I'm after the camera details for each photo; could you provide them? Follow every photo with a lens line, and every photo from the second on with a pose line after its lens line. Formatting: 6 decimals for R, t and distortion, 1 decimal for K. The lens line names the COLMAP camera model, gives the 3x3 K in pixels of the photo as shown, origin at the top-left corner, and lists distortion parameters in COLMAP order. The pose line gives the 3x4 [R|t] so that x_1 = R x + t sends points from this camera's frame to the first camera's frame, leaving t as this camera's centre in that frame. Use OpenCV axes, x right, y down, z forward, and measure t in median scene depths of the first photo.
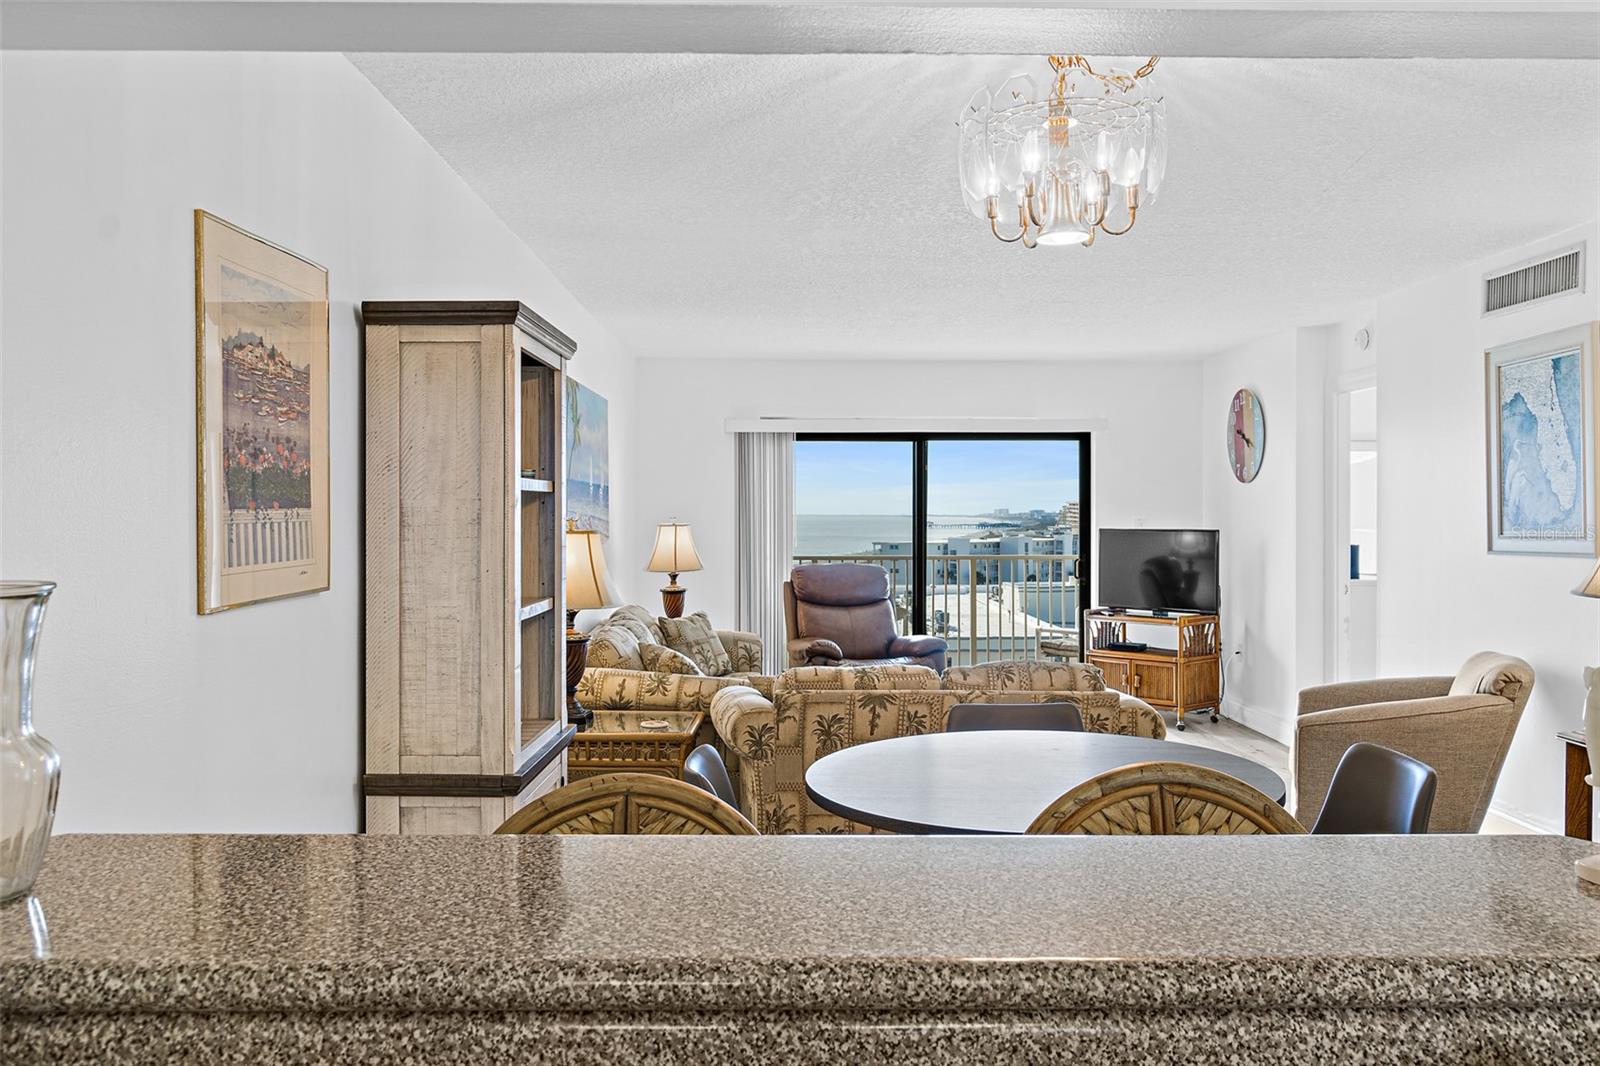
lens RADIAL K [[1198.0, 0, 804.1], [0, 1198.0, 525.3], [0, 0, 1]] dist [-0.010600, -0.002347]
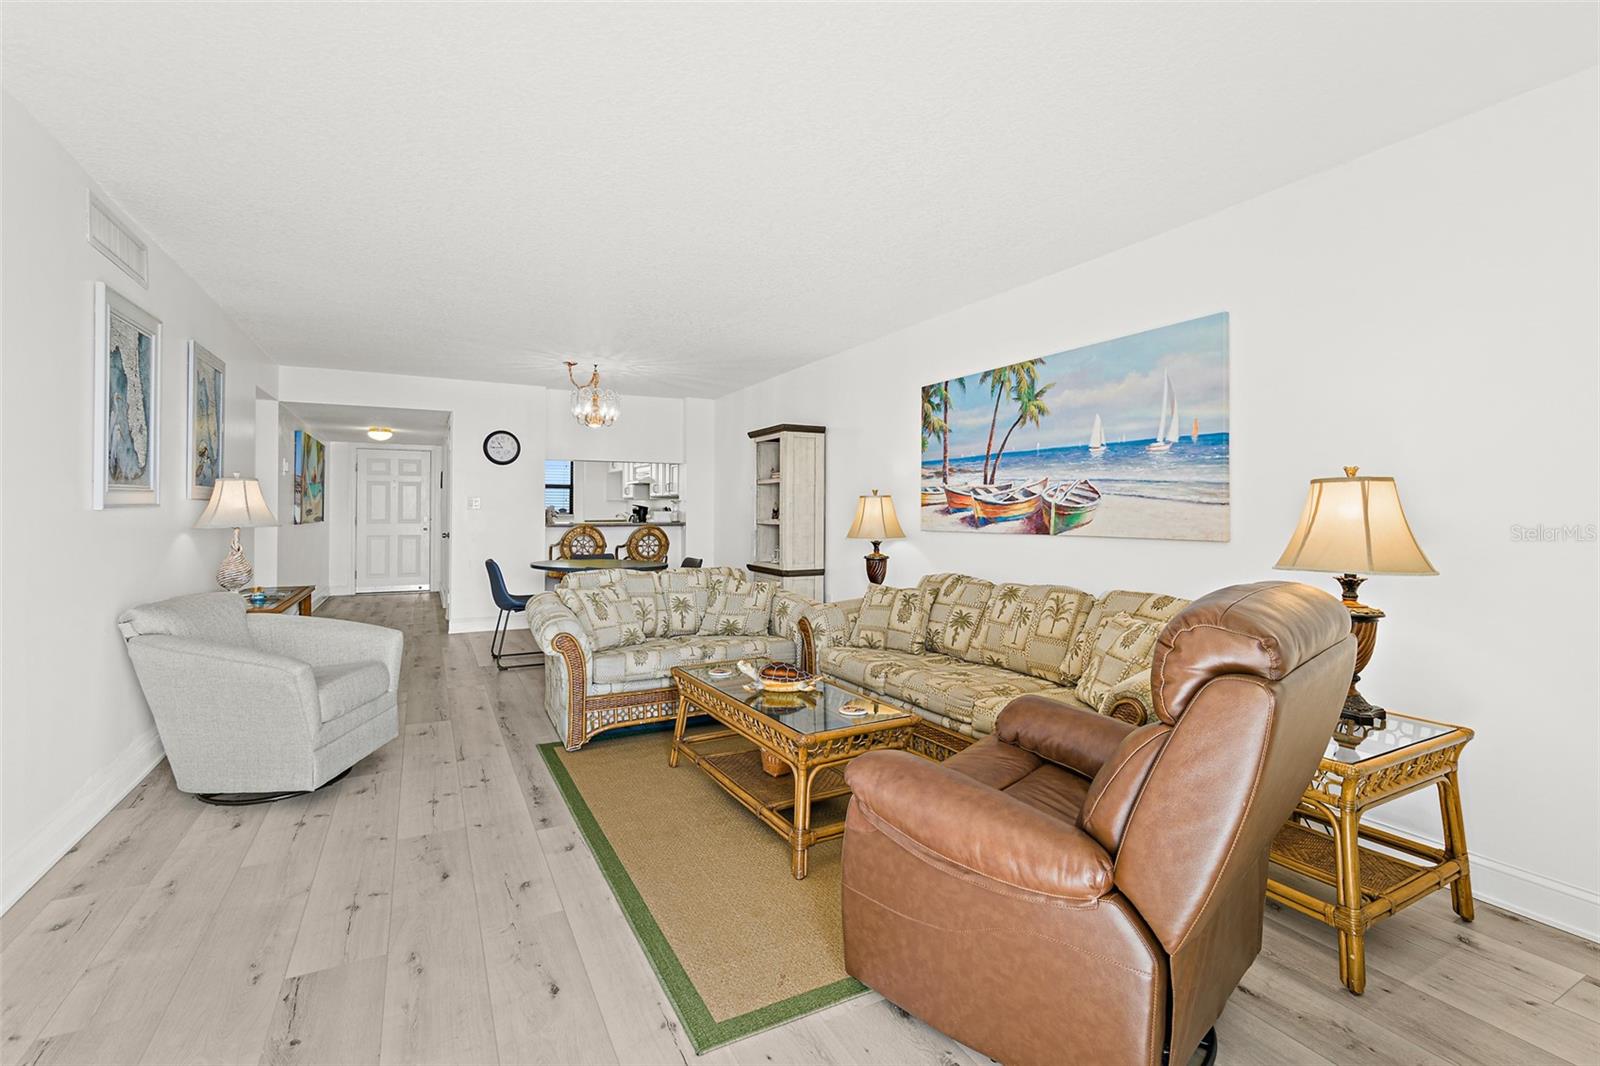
lens RADIAL K [[720.4, 0, 798.6], [0, 720.4, 507.6], [0, 0, 1]] dist [-0.001175, -0.000271]
pose [[-0.891184, -0.006121, -0.453600, 0.358167], [-0.008447, 0.999960, 0.003101, 0.017852], [0.453563, 0.006595, -0.891200, 1.782504]]
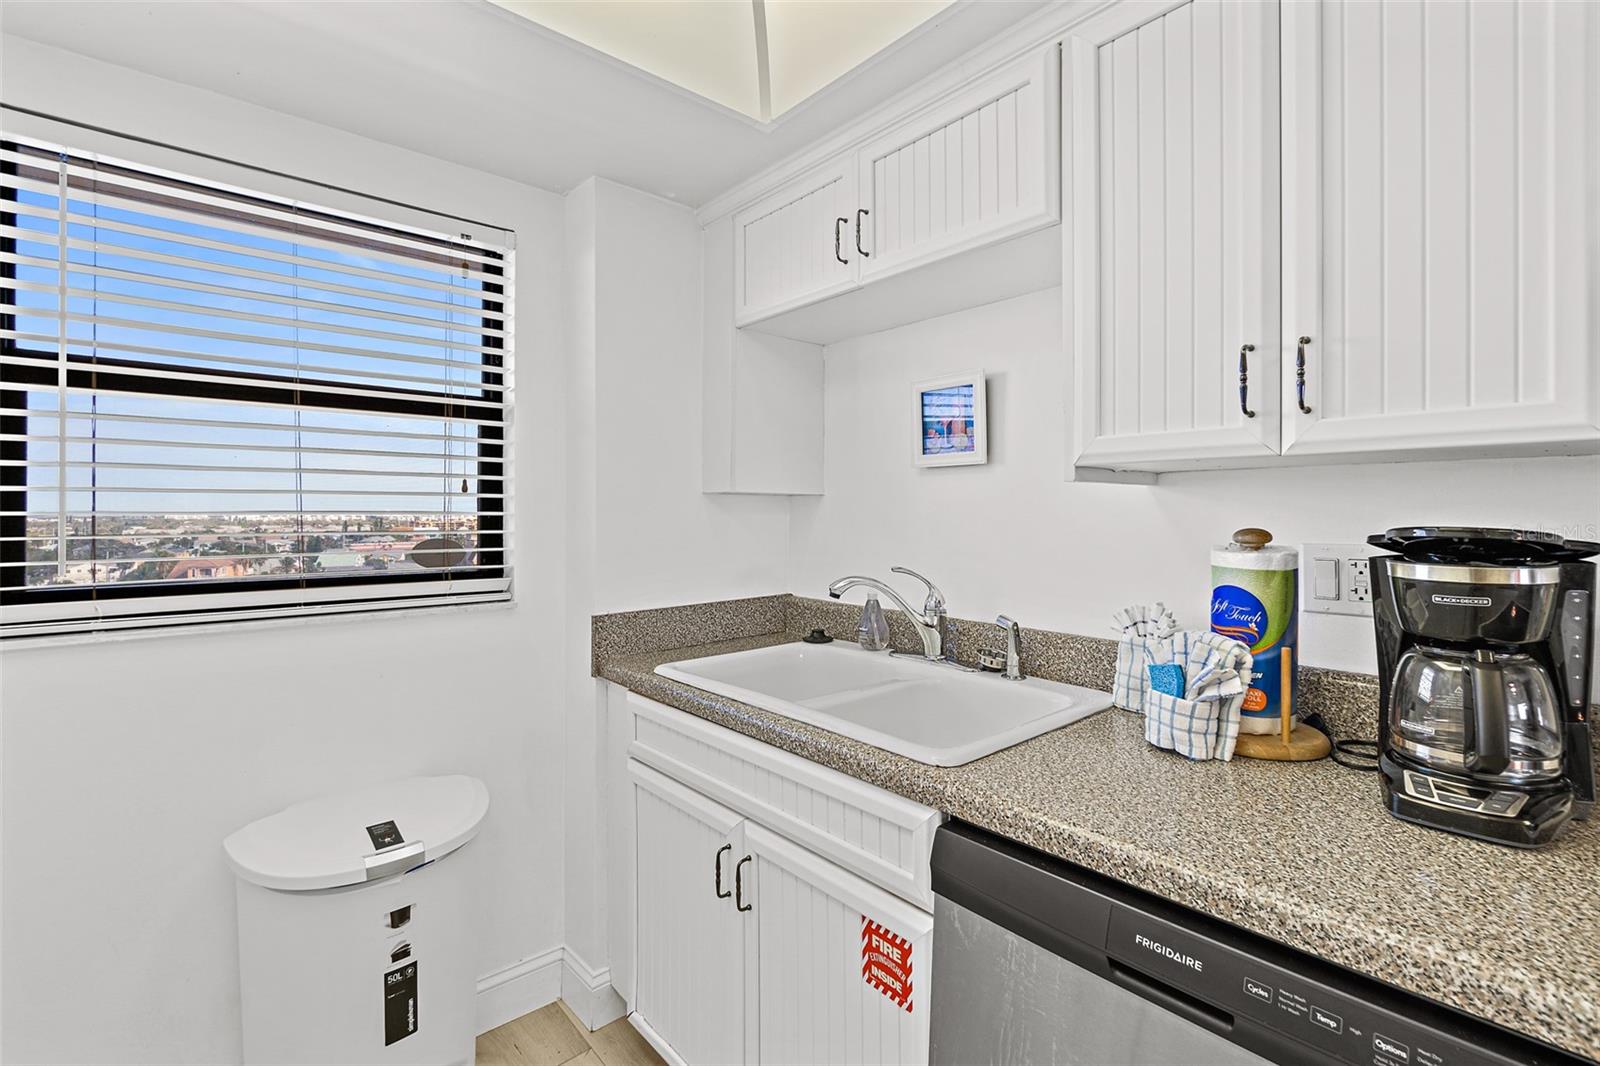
lens RADIAL K [[749.8, 0, 796.8], [0, 749.8, 515.2], [0, 0, 1]] dist [-0.003331, -0.000444]
pose [[-0.776033, -0.002261, -0.630688, 0.078019], [-0.010727, 0.999896, 0.009614, 0.015056], [0.630601, 0.014226, -0.775977, -0.230545]]
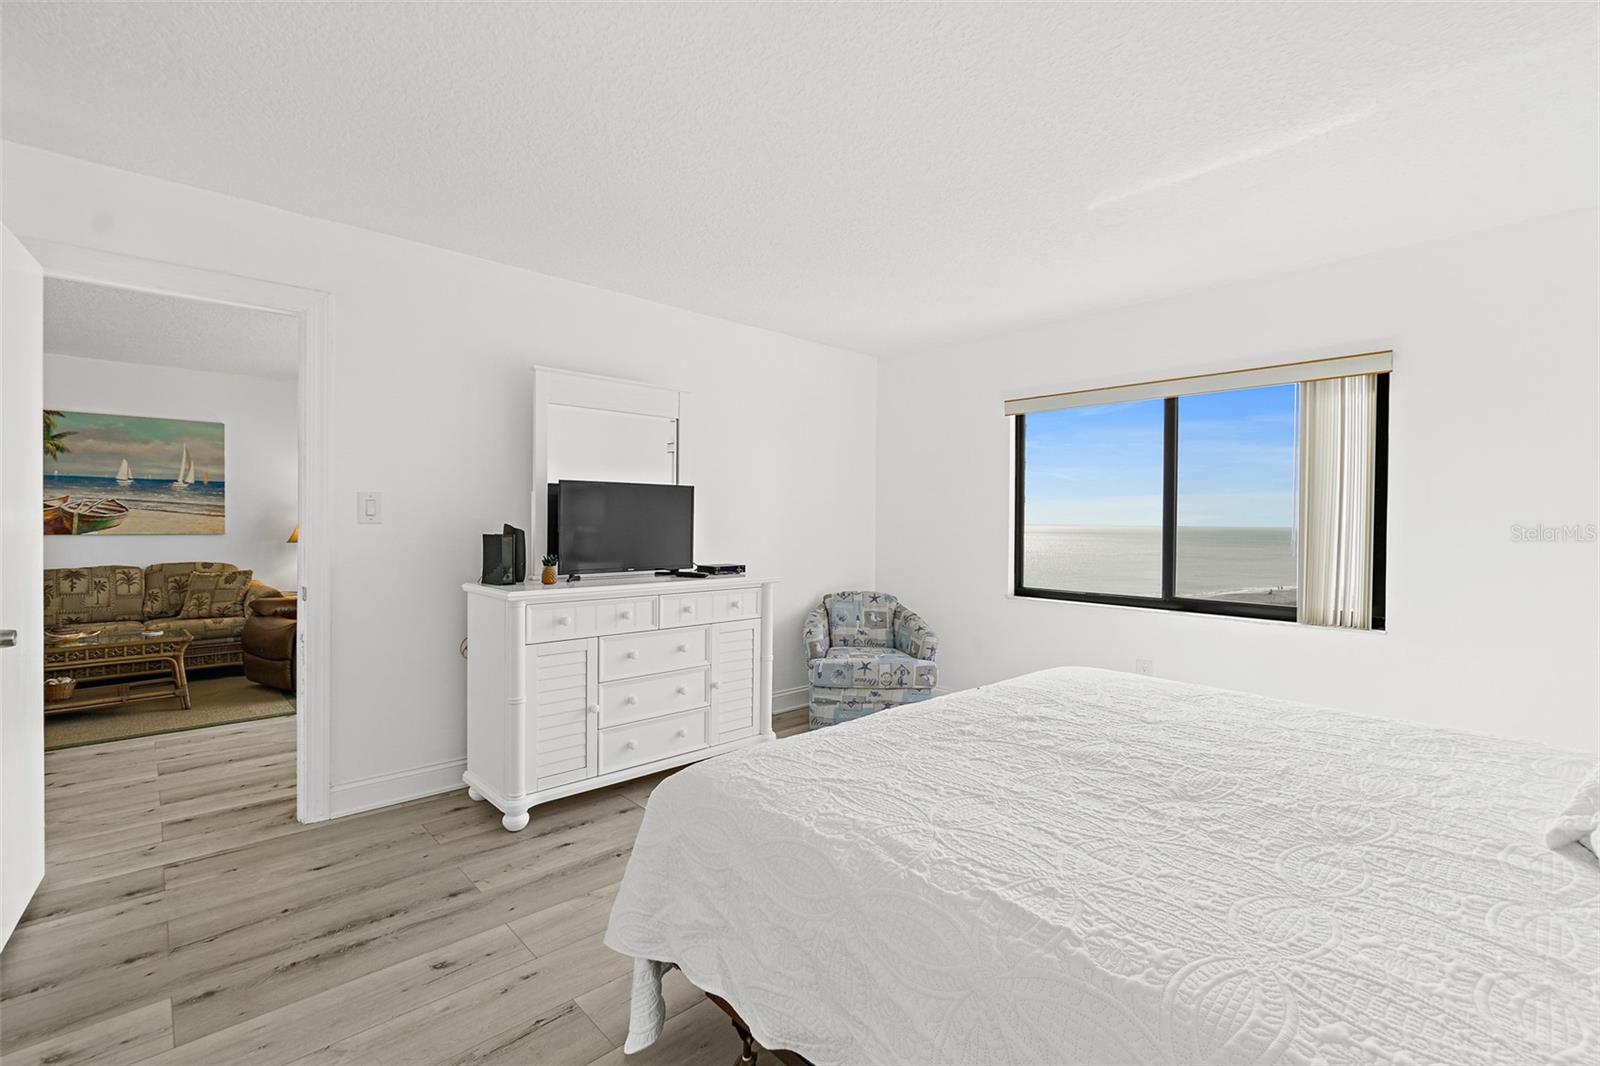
lens RADIAL K [[704.8, 0, 801.8], [0, 704.8, 526.6], [0, 0, 1]] dist [-0.005714, -0.000340]
pose [[0.676396, 0.012437, -0.736433, 1.353081], [-0.017370, 0.999849, 0.000932, 0.013462], [0.736333, 0.012161, 0.676510, 1.321508]]
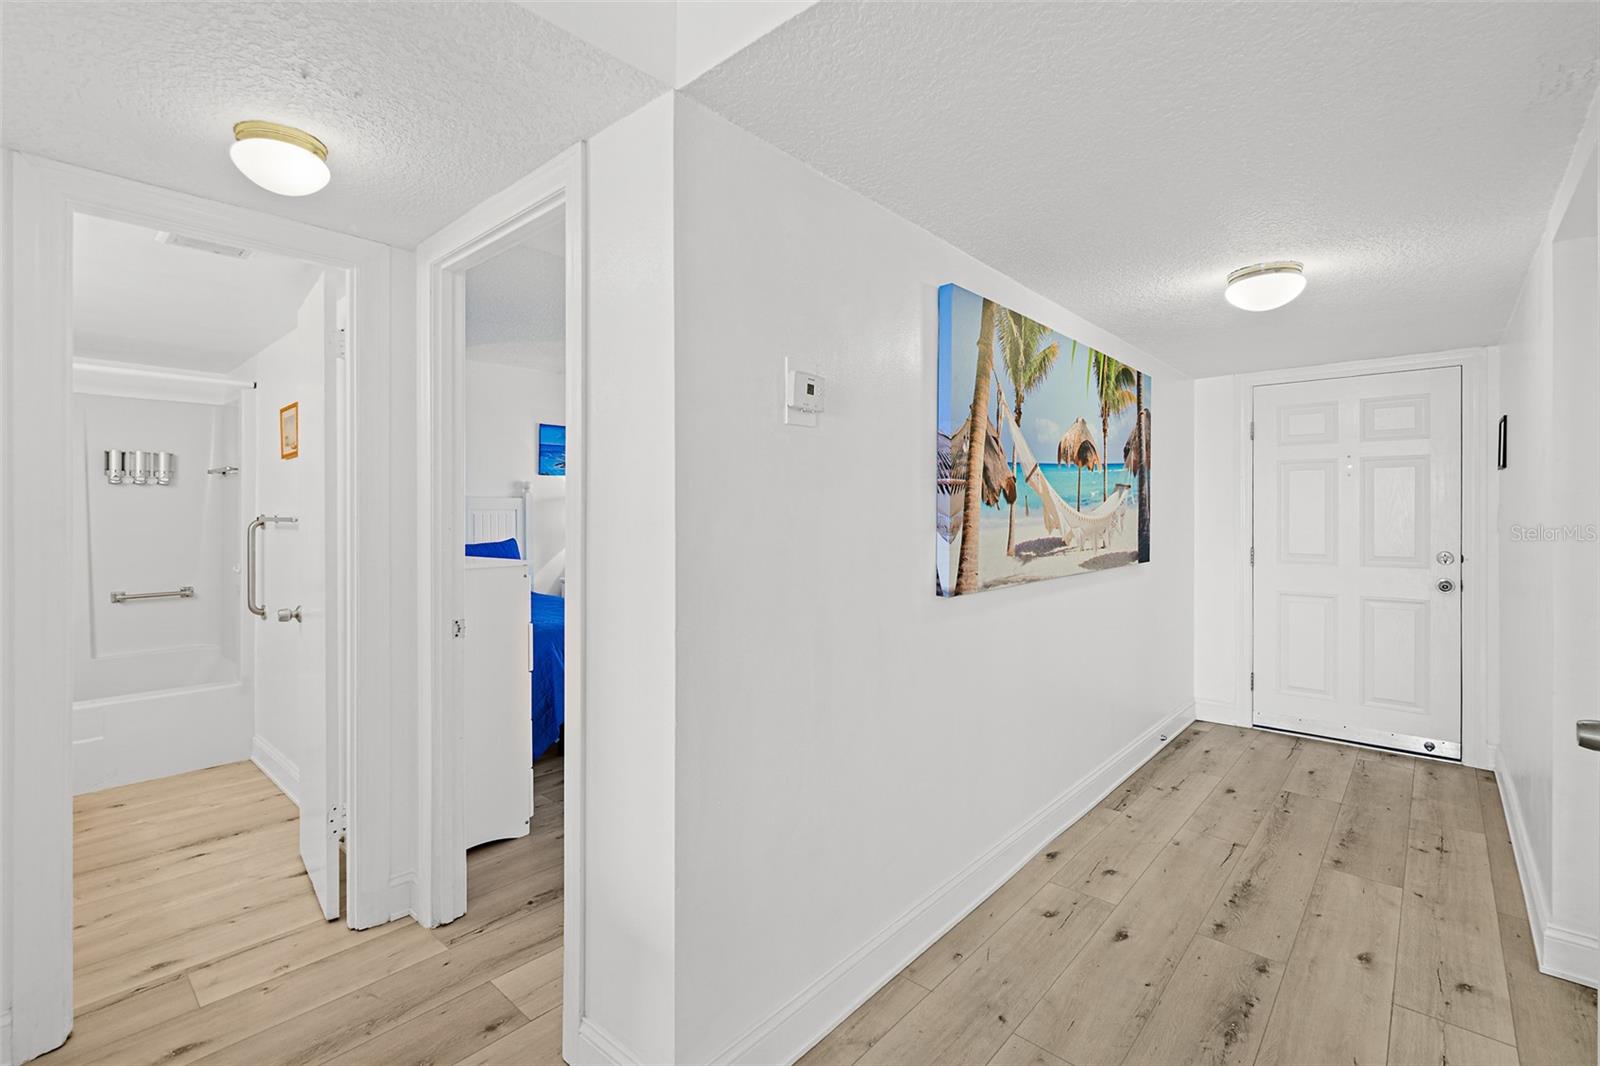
lens RADIAL K [[716.7, 0, 802.6], [0, 716.7, 511.3], [0, 0, 1]] dist [-0.002376, 0.001252]
pose [[-0.740272, 0.000220, 0.672308, 0.369835], [0.005953, 0.999963, 0.006228, 0.009656], [-0.672281, 0.008613, -0.740246, 0.400213]]
